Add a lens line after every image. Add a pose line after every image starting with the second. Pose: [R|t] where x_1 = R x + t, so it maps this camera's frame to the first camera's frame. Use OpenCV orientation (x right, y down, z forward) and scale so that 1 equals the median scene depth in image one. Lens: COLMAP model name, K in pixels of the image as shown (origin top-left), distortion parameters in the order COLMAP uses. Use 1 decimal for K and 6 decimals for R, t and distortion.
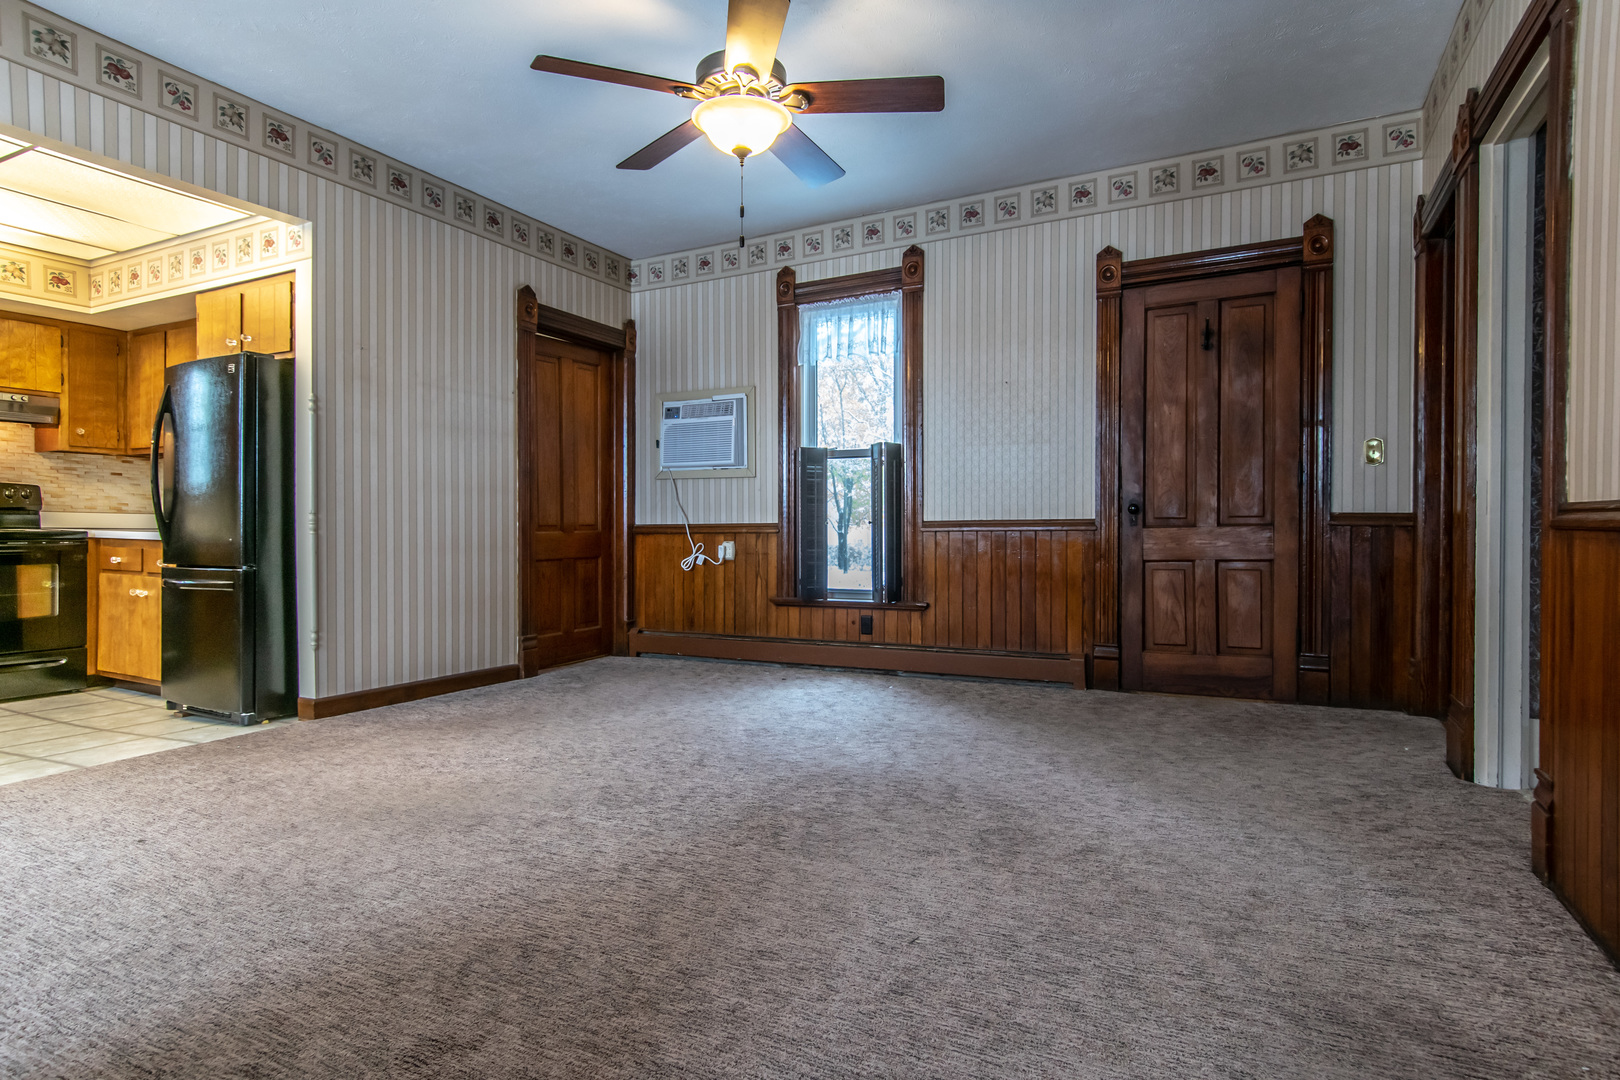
lens RADIAL K [[866.5, 0, 761.8], [0, 866.5, 534.7], [0, 0, 1]] dist [0.009026, -0.007781]
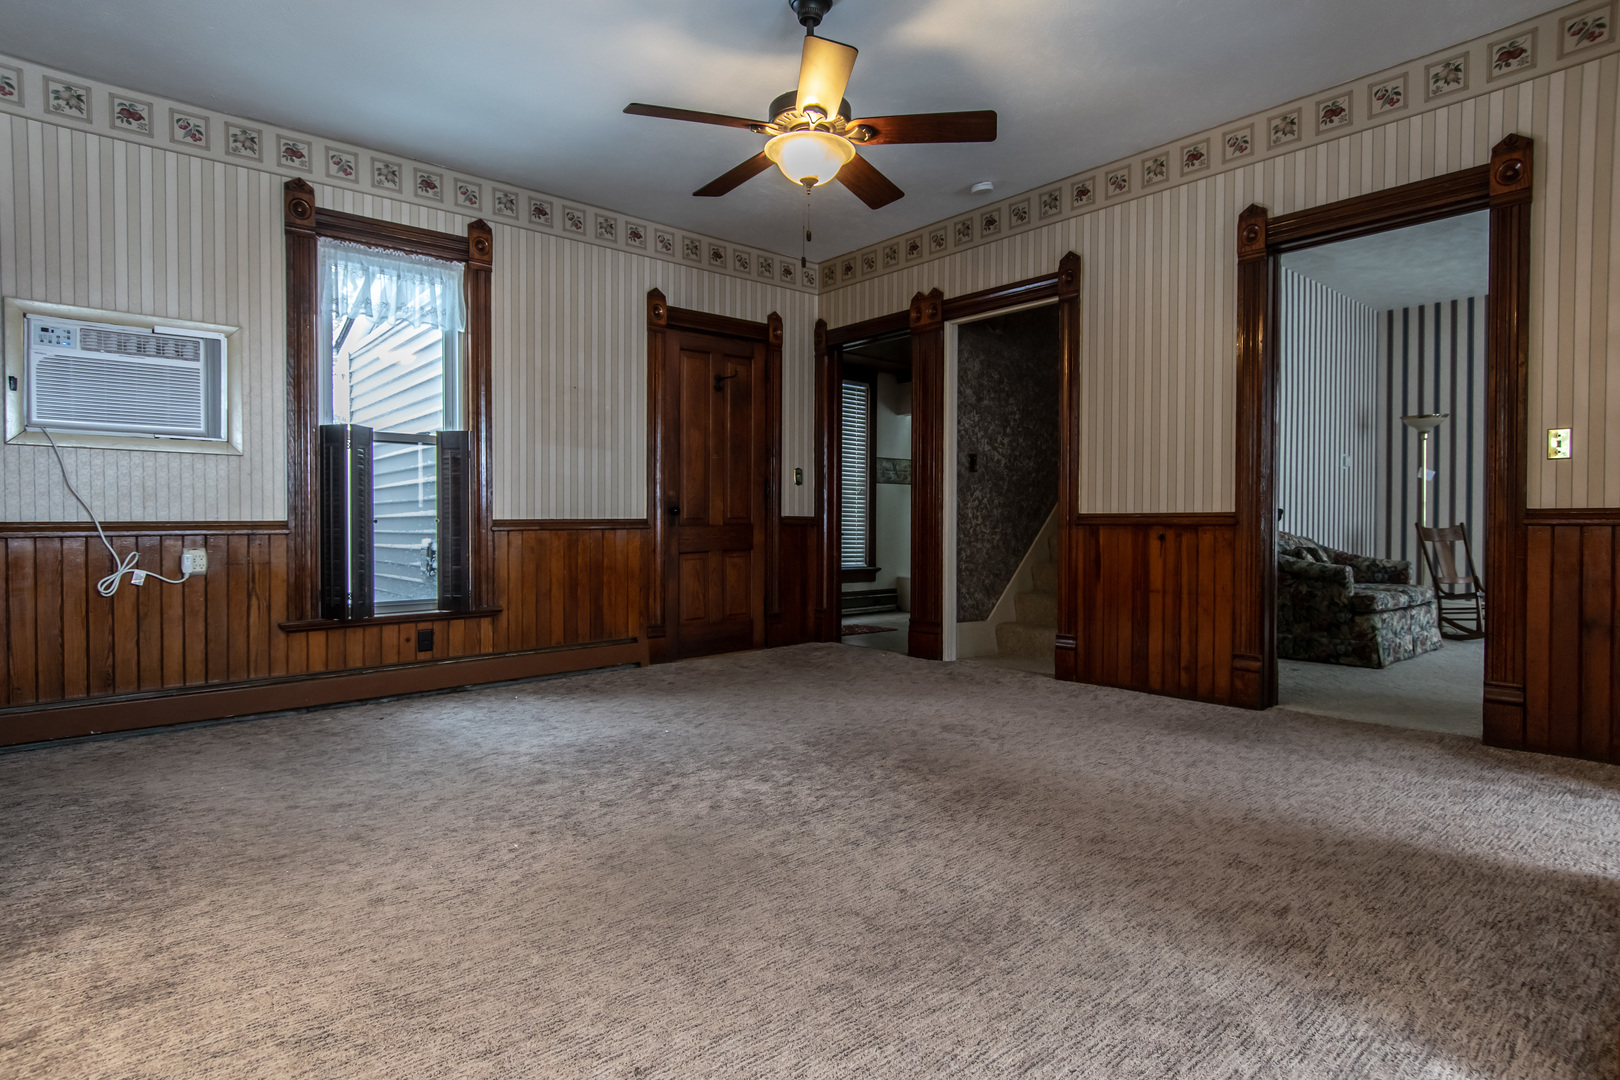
lens RADIAL K [[866.5, 0, 871.5], [0, 866.5, 540.3], [0, 0, 1]] dist [0.009026, -0.007781]
pose [[0.317542, -0.014536, 0.948133, -0.543295], [0.011273, 0.999870, 0.011553, -0.000073], [-0.948177, 0.007019, 0.317664, 0.303244]]
